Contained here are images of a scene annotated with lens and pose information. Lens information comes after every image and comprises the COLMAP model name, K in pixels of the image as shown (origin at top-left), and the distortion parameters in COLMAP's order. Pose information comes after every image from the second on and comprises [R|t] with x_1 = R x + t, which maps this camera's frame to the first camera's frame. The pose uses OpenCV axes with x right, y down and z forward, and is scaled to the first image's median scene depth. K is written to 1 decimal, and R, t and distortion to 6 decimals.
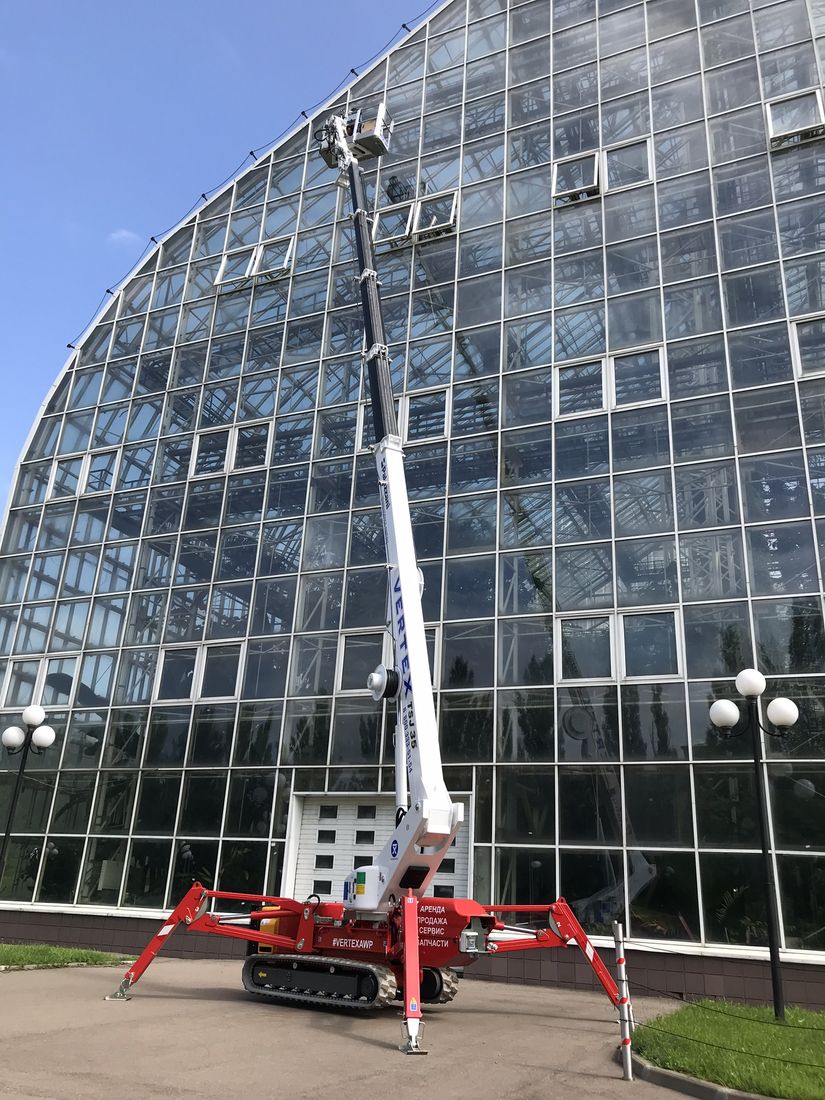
lens RADIAL K [[904.7, 0, 433.1], [0, 904.7, 528.6], [0, 0, 1]] dist [0.011252, 0.006782]
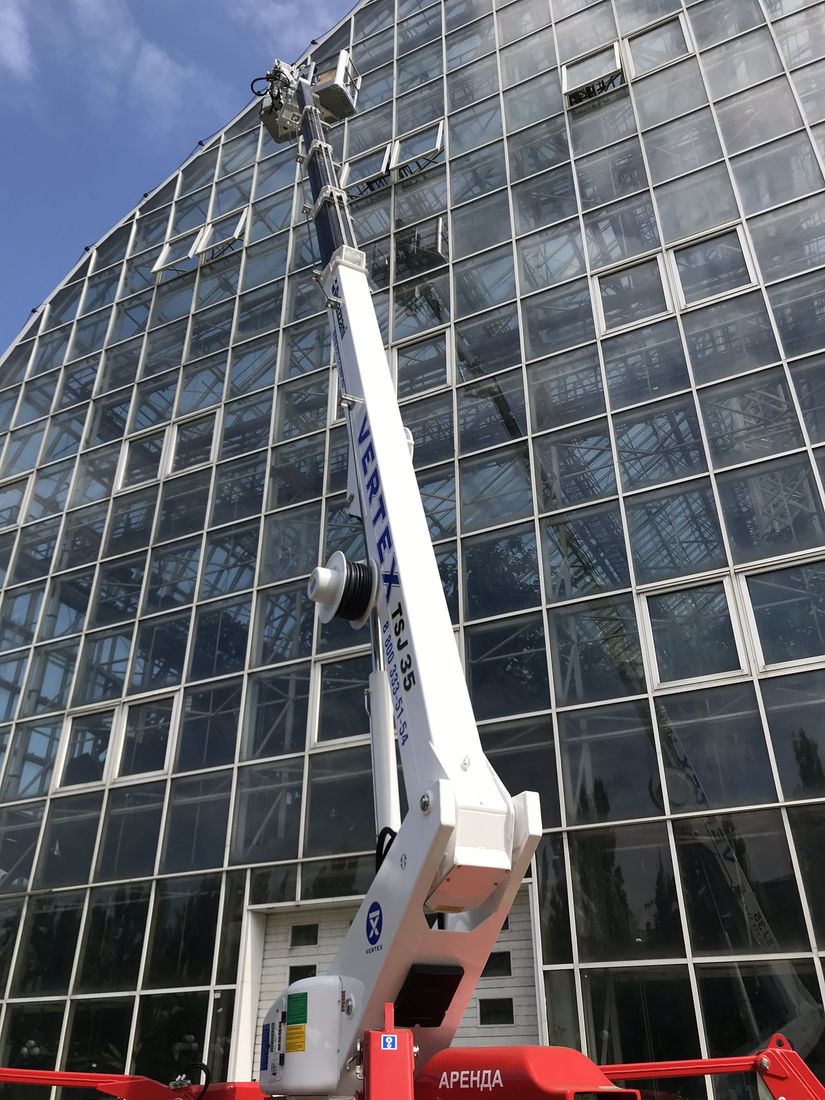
lens RADIAL K [[909.3, 0, 433.2], [0, 909.3, 535.4], [0, 0, 1]] dist [-0.039086, 0.072765]
pose [[0.997415, -0.070999, -0.011033, 0.000238], [0.068317, 0.984673, -0.160476, 0.147226], [0.022258, 0.159308, 0.986978, 0.340309]]
